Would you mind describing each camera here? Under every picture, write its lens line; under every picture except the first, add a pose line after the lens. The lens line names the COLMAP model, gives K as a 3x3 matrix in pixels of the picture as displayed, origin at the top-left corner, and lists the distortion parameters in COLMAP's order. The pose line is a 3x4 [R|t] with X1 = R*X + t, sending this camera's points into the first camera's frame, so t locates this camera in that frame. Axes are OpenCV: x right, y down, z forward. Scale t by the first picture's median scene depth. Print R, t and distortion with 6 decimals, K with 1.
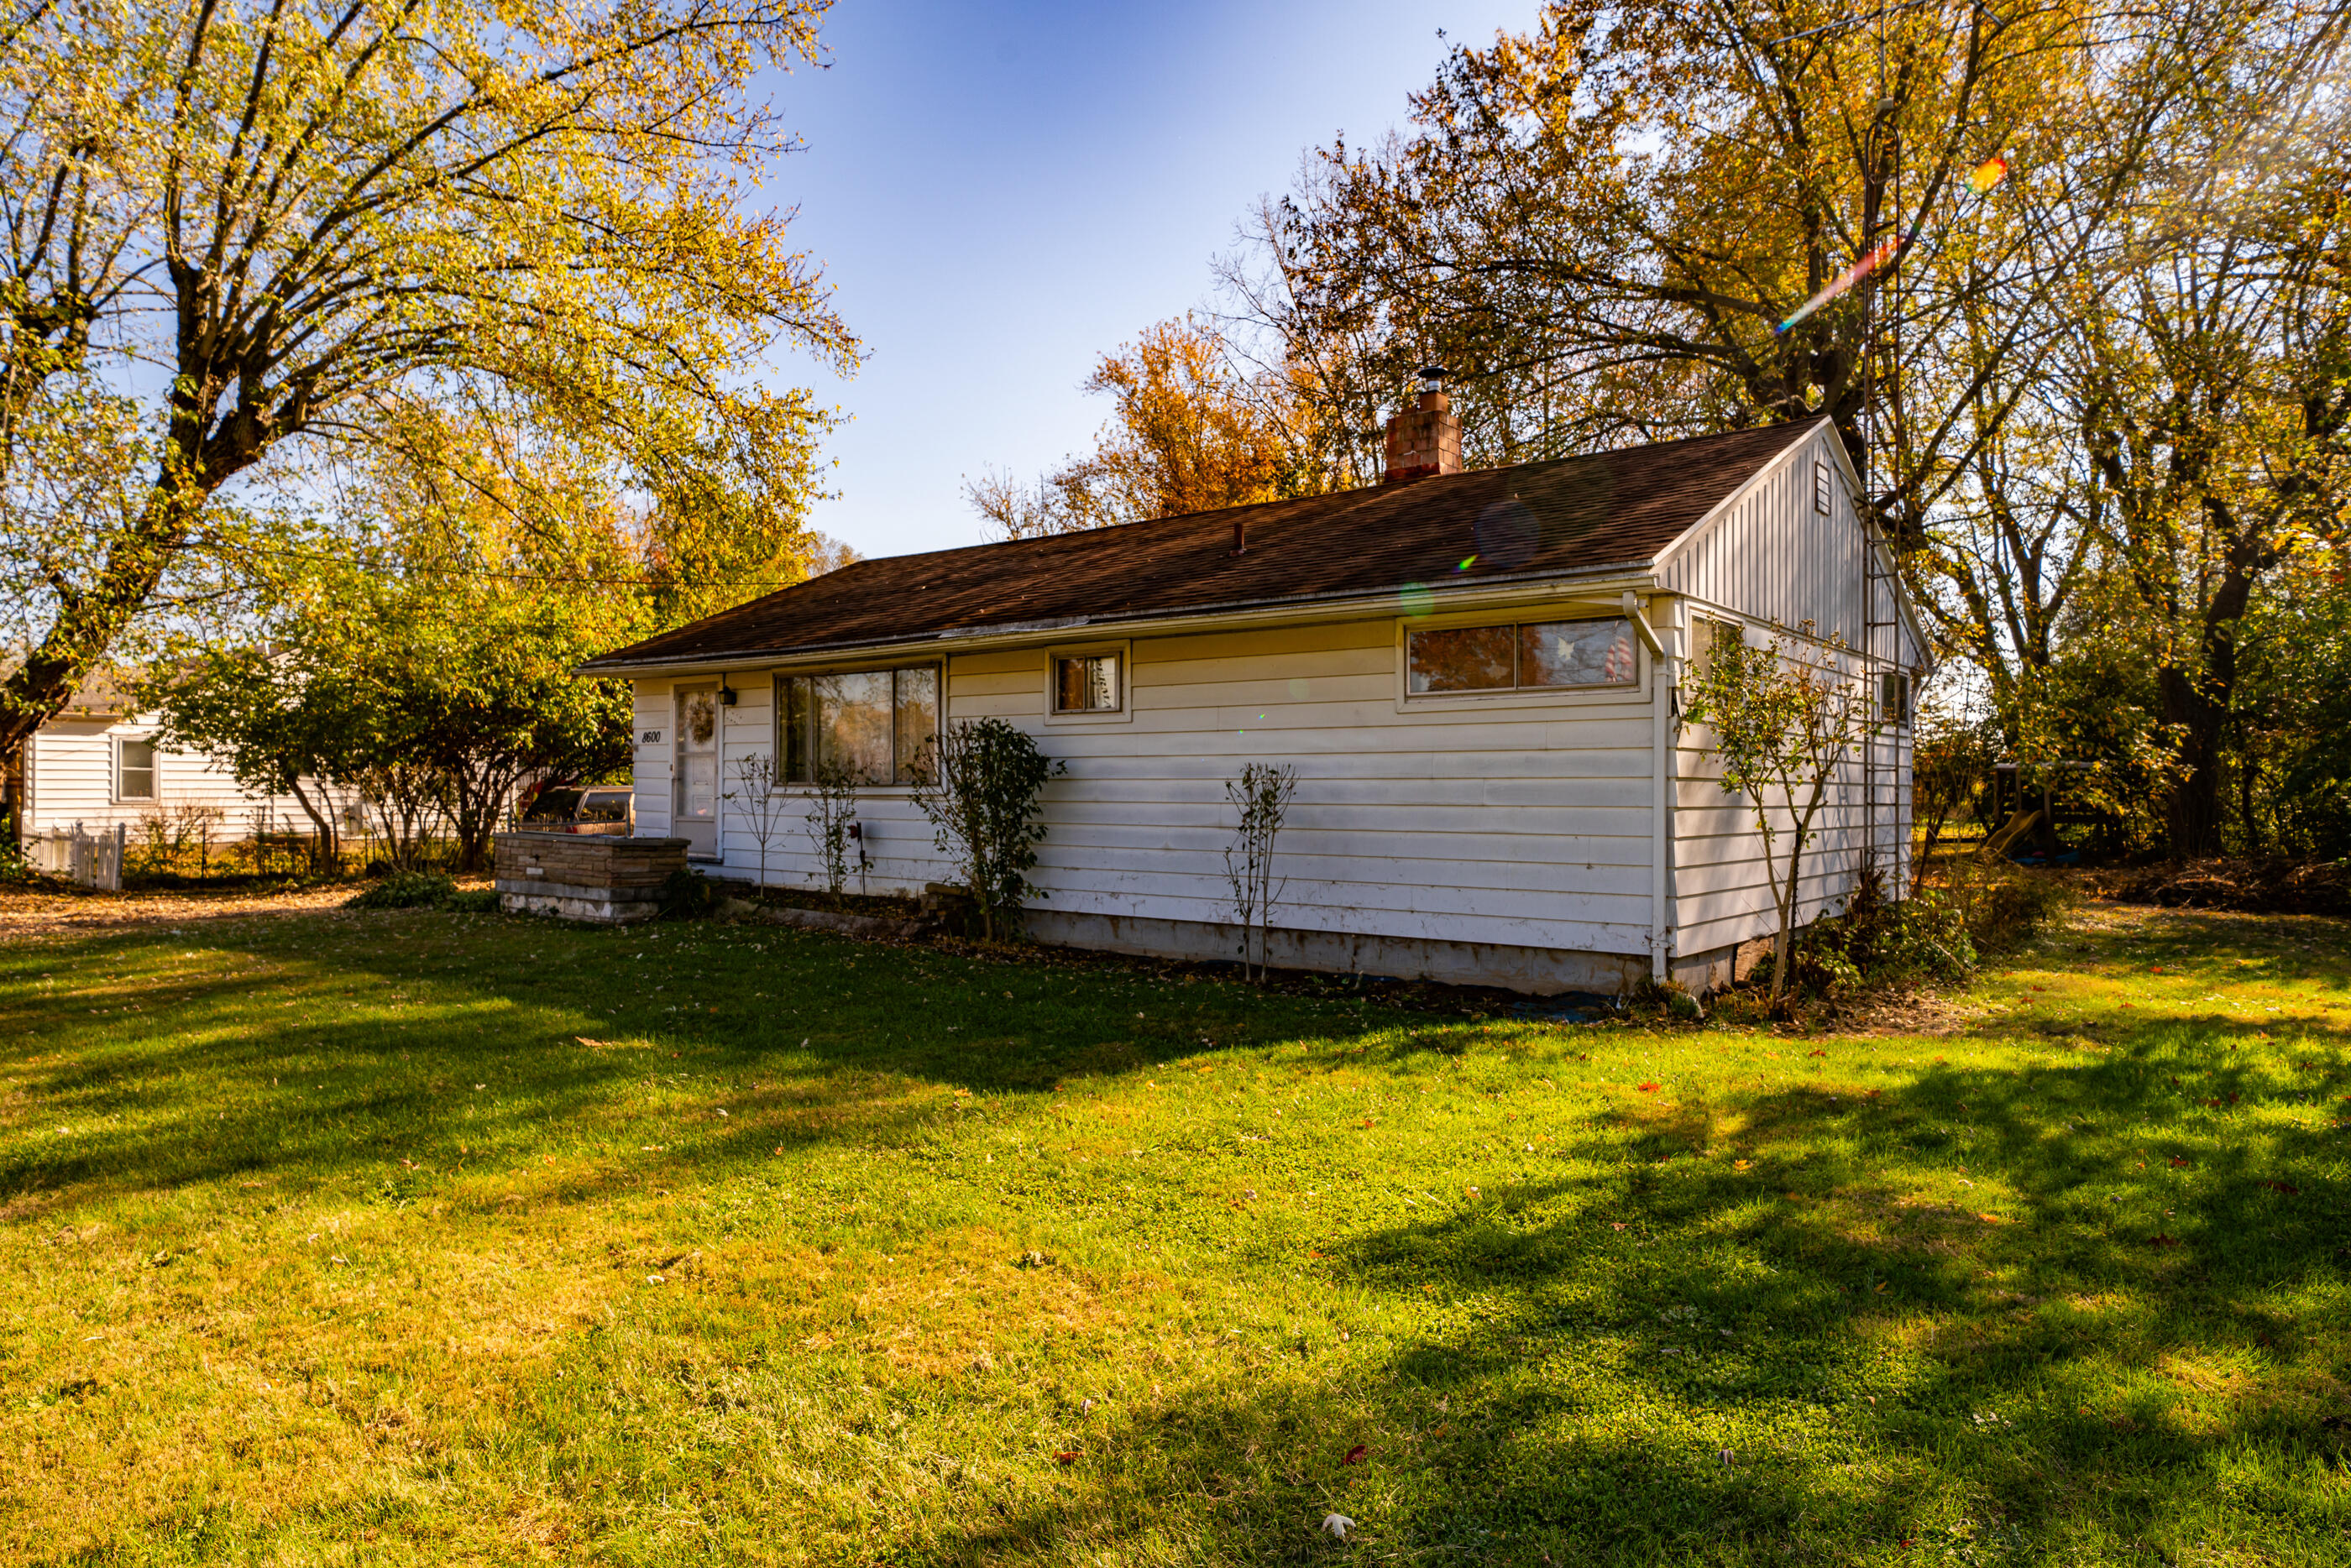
lens RADIAL K [[1429.1, 0, 1175.2], [0, 1429.1, 782.8], [0, 0, 1]] dist [0.002747, 0.000151]
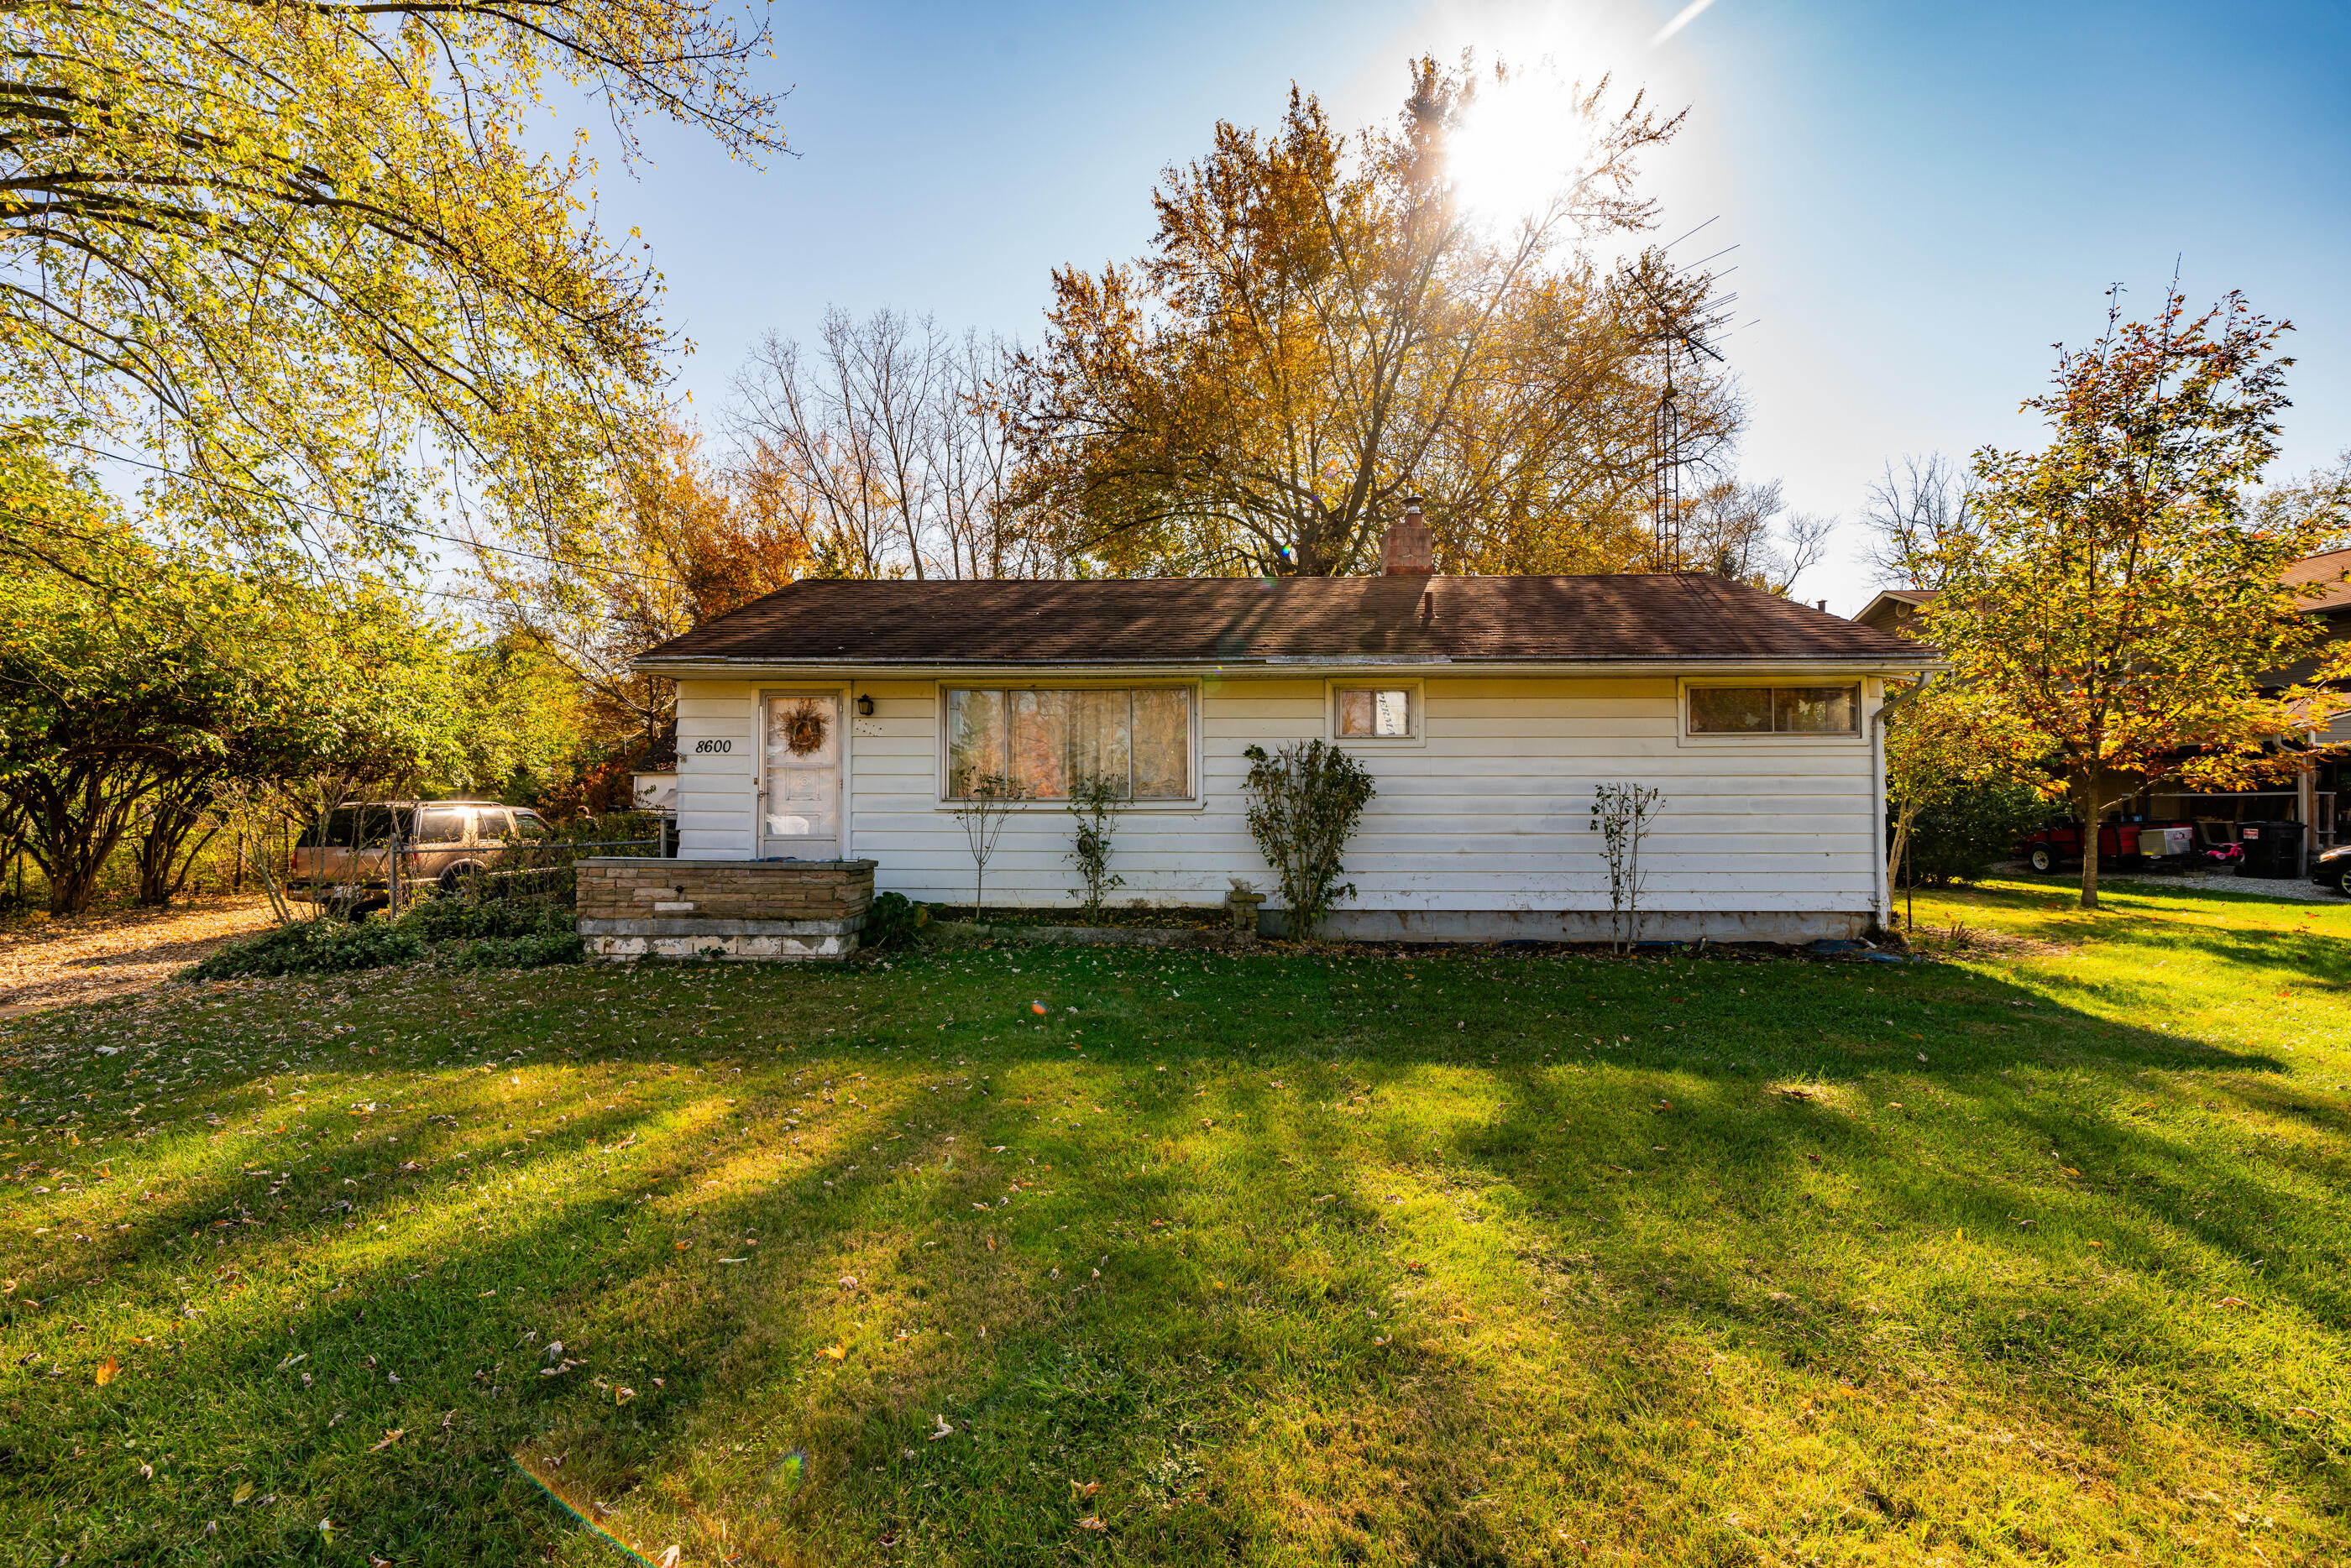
lens RADIAL K [[941.3, 0, 1175.5], [0, 941.3, 797.1], [0, 0, 1]] dist [-0.000885, -0.000006]
pose [[0.798440, 0.003327, 0.602066, -0.610921], [-0.000340, 0.999987, -0.005076, 0.002884], [-0.602075, 0.003848, 0.798431, 0.454337]]
